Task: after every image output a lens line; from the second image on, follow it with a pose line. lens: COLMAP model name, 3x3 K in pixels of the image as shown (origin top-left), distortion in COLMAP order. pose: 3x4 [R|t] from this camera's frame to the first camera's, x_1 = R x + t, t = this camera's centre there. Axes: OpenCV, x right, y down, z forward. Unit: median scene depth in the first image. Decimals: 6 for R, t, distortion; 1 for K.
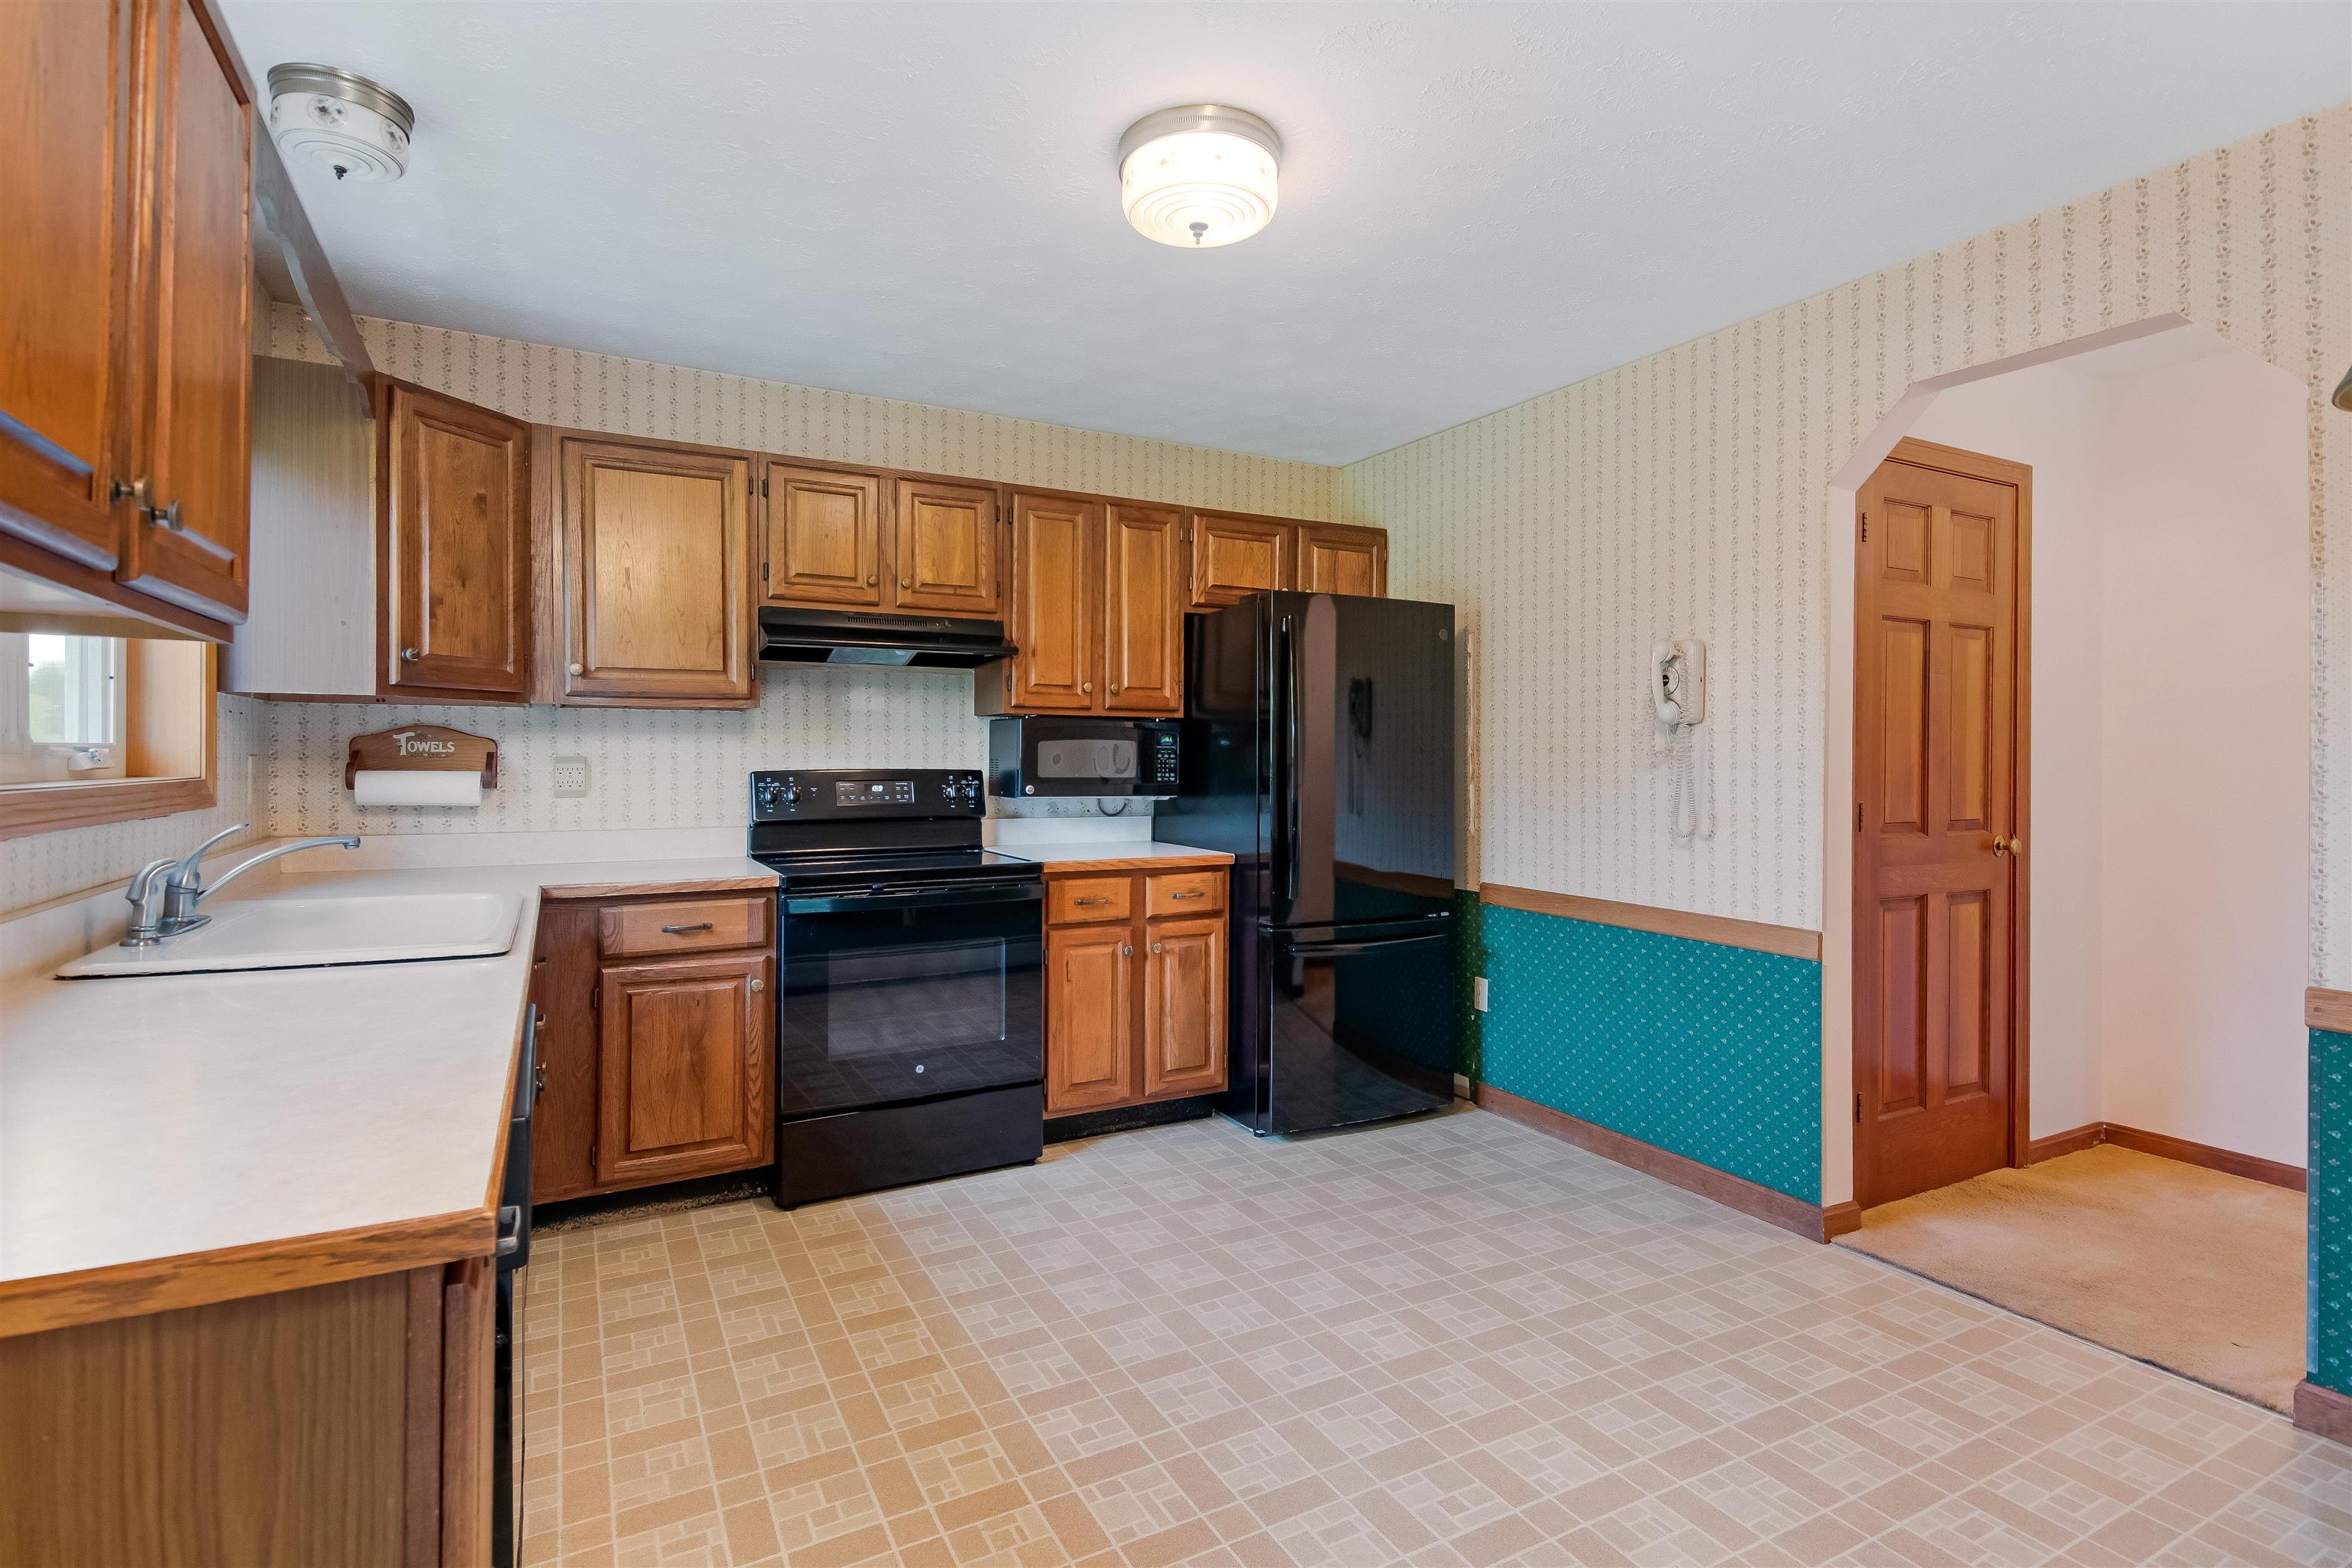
lens RADIAL K [[1126.3, 0, 1167.3], [0, 1126.3, 773.9], [0, 0, 1]] dist [0.042023, -0.024581]
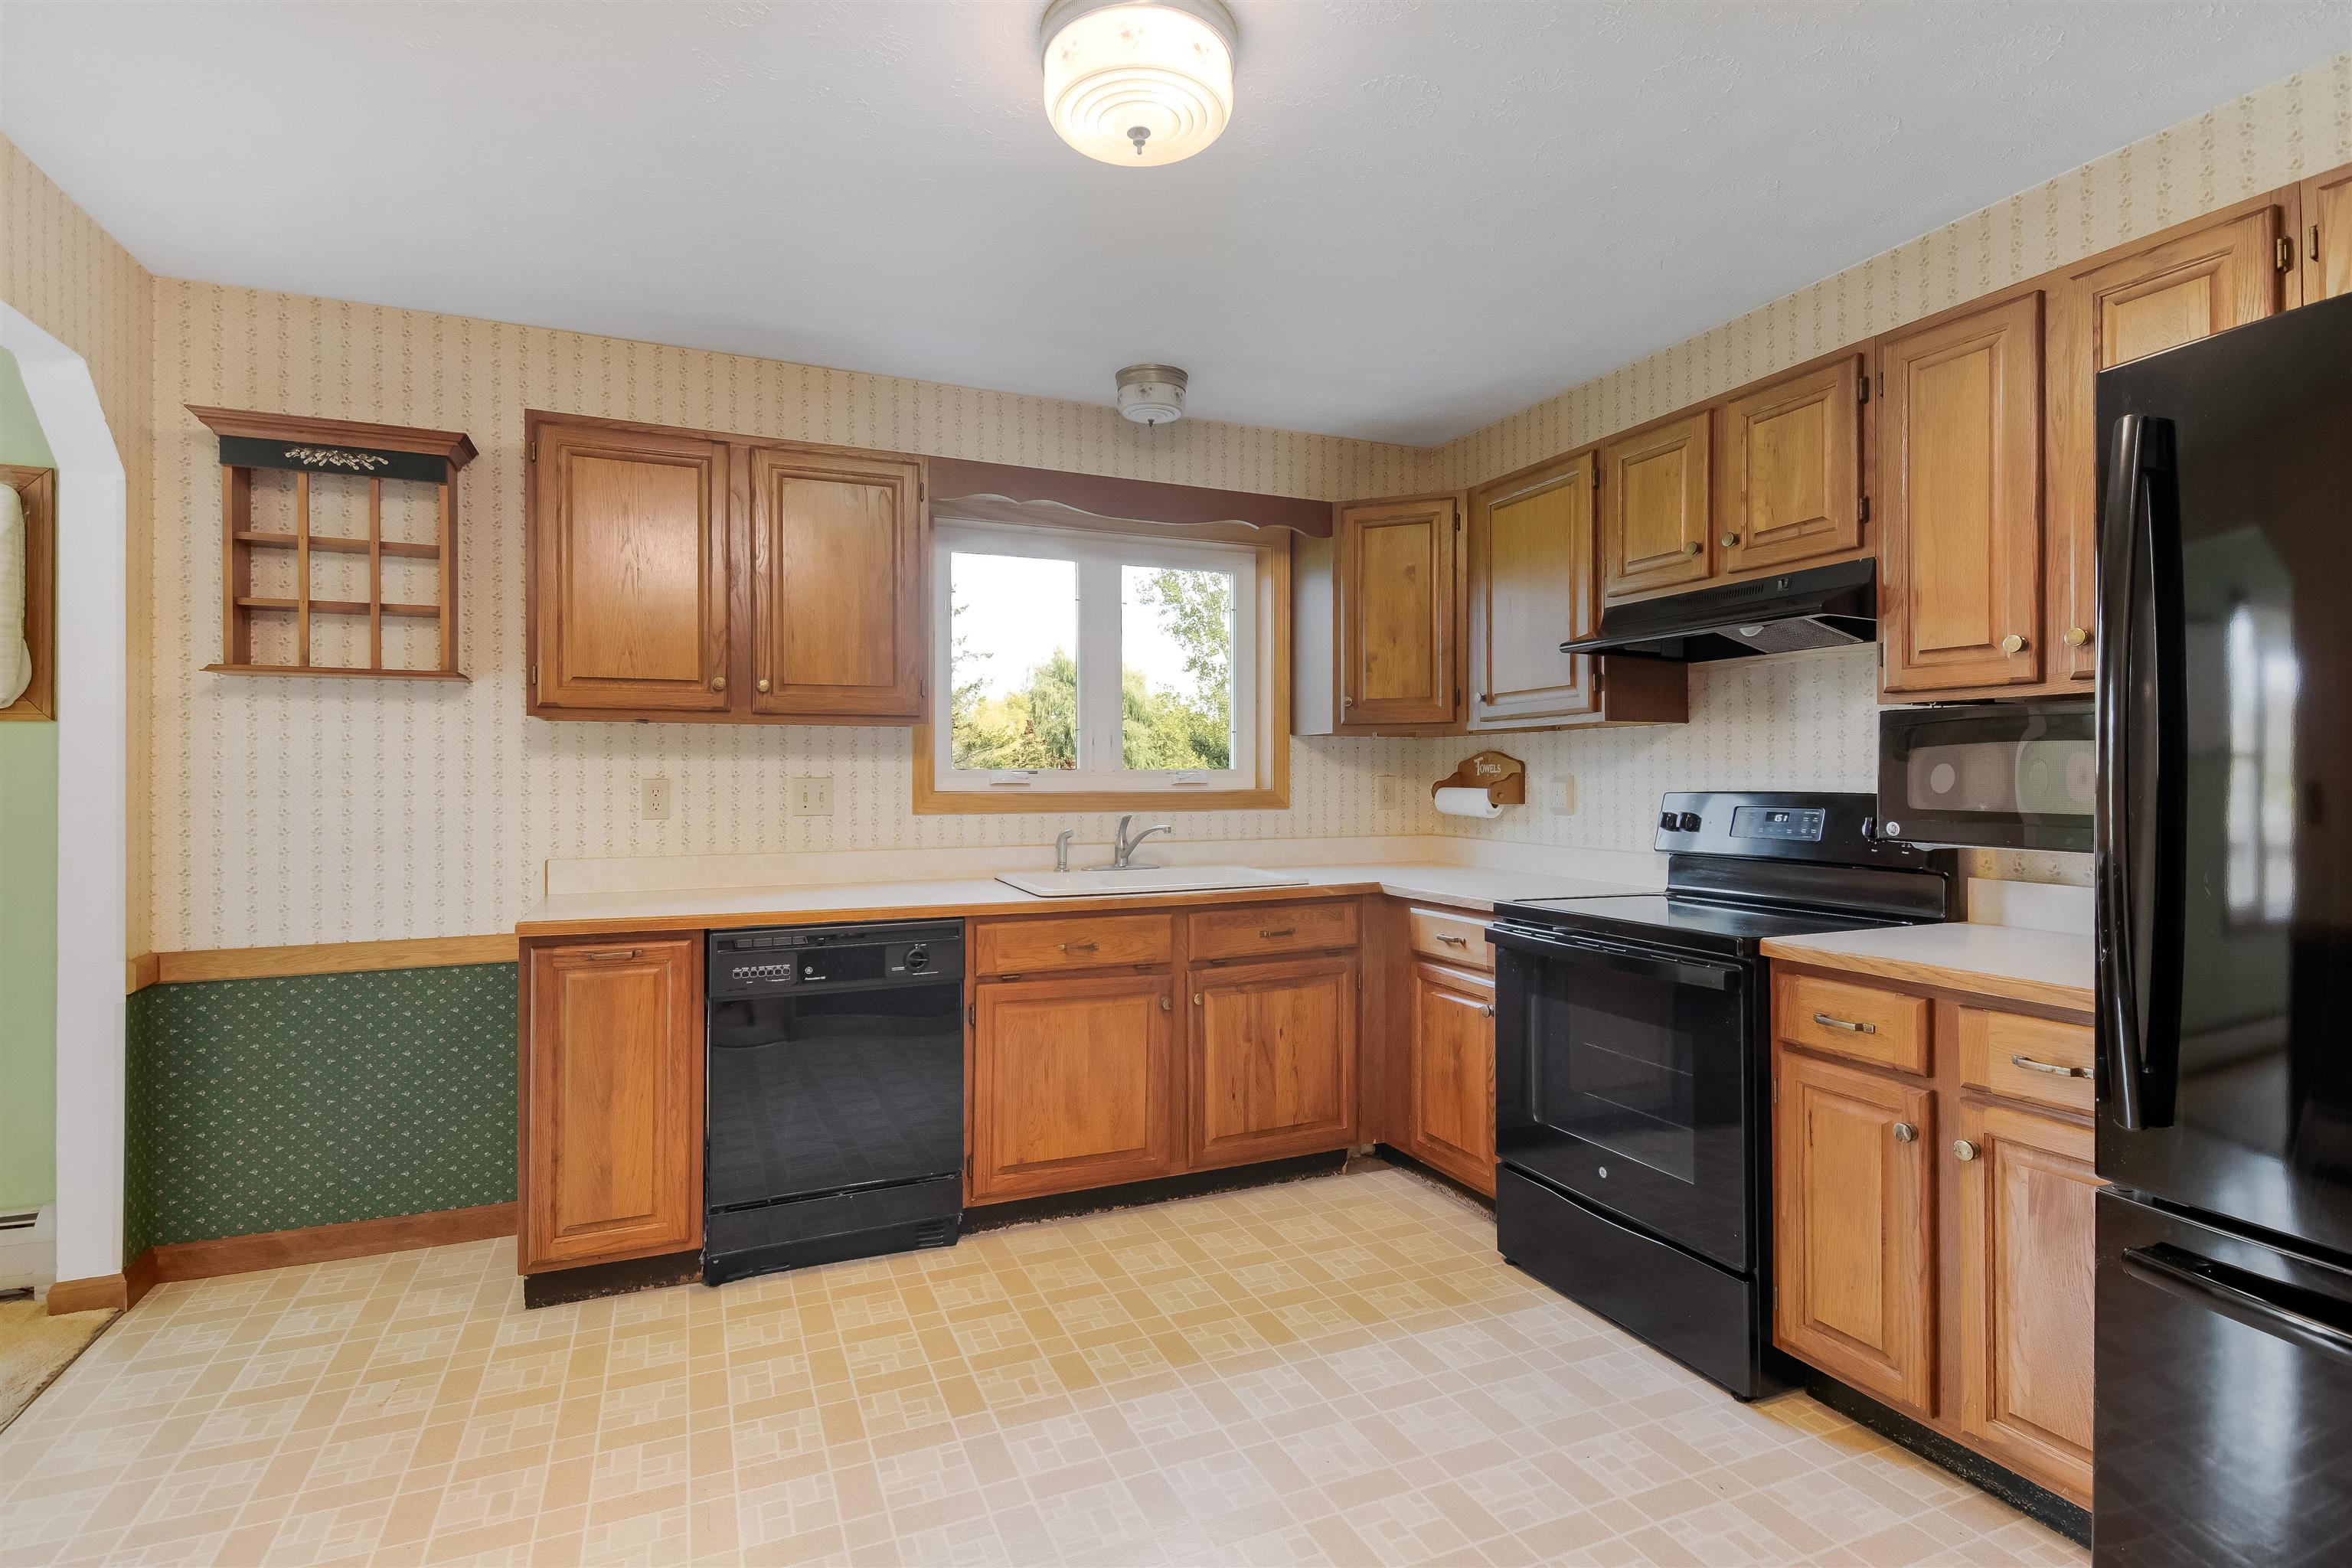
lens RADIAL K [[1140.1, 0, 1176.0], [0, 1140.1, 784.0], [0, 0, 1]] dist [0.000950, 0.000012]
pose [[-0.085588, 0.002960, -0.996326, 0.537968], [-0.014849, 0.999881, 0.004246, -0.006956], [0.996220, 0.015158, -0.085534, 0.695715]]
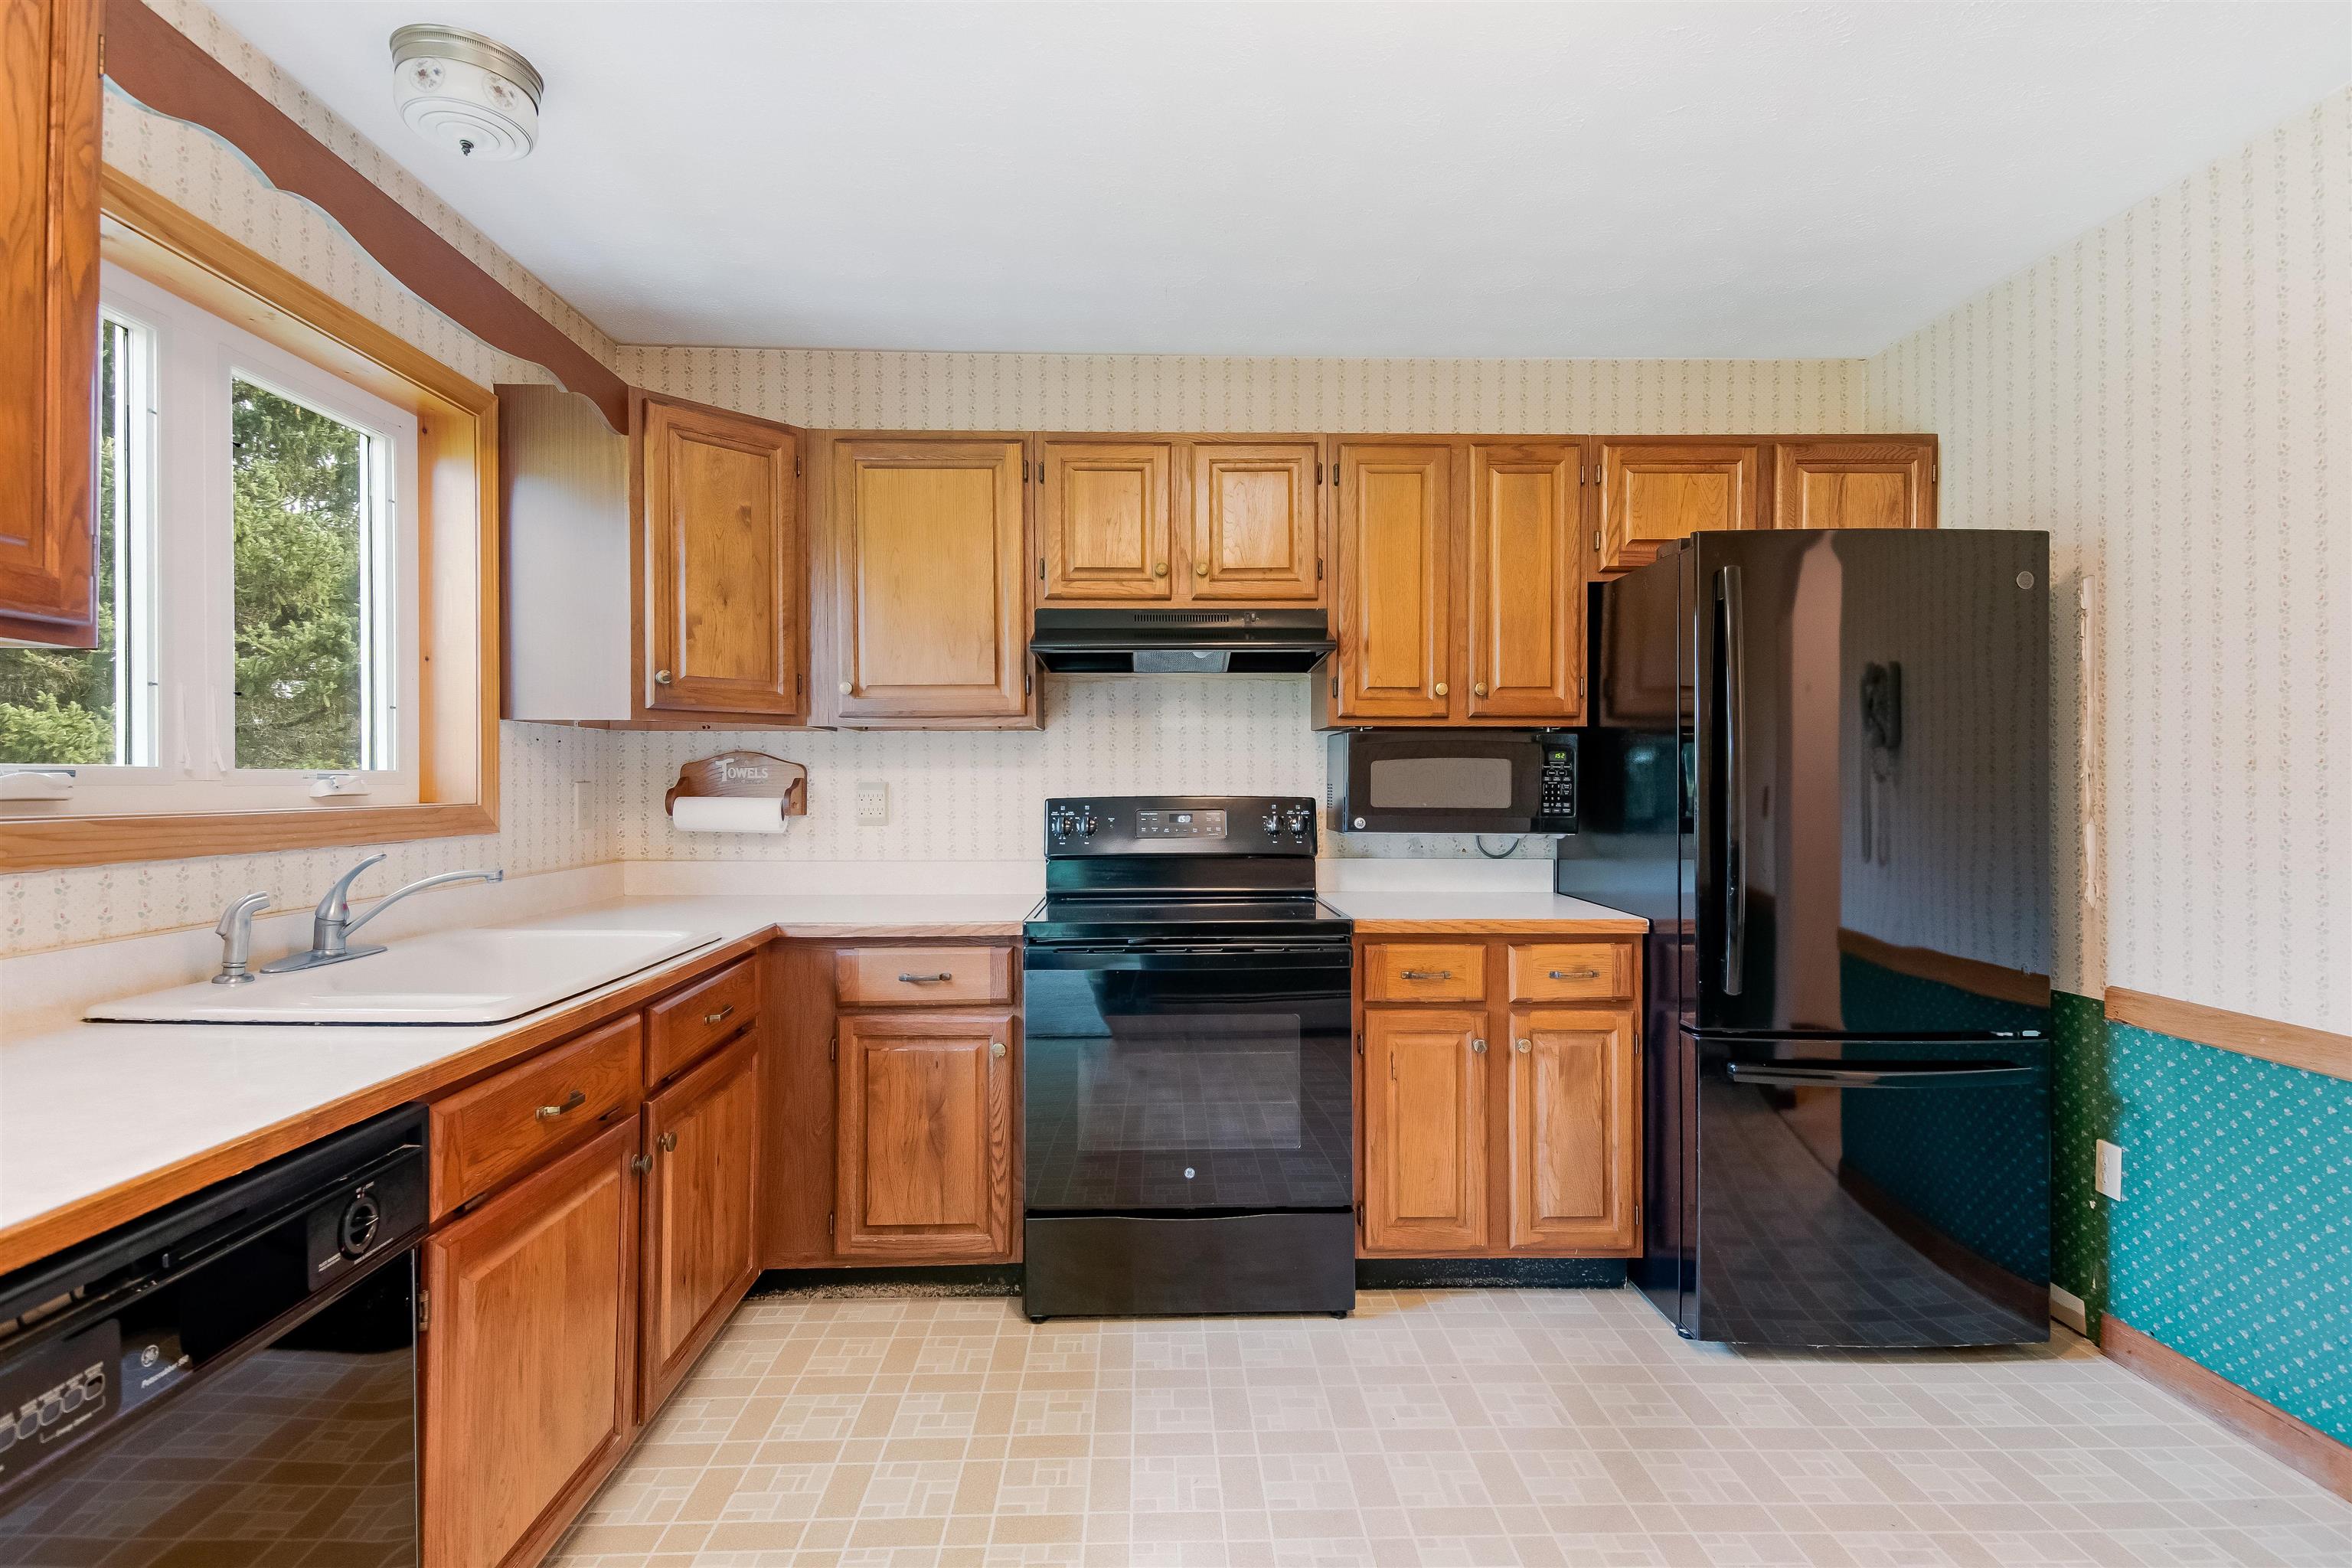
lens RADIAL K [[1137.9, 0, 1170.6], [0, 1137.9, 791.6], [0, 0, 1]] dist [0.042304, -0.025739]
pose [[0.896416, 0.000694, -0.443213, 0.114042], [-0.003677, 0.999976, -0.005870, -0.002775], [0.443198, 0.006892, 0.896397, 0.245551]]
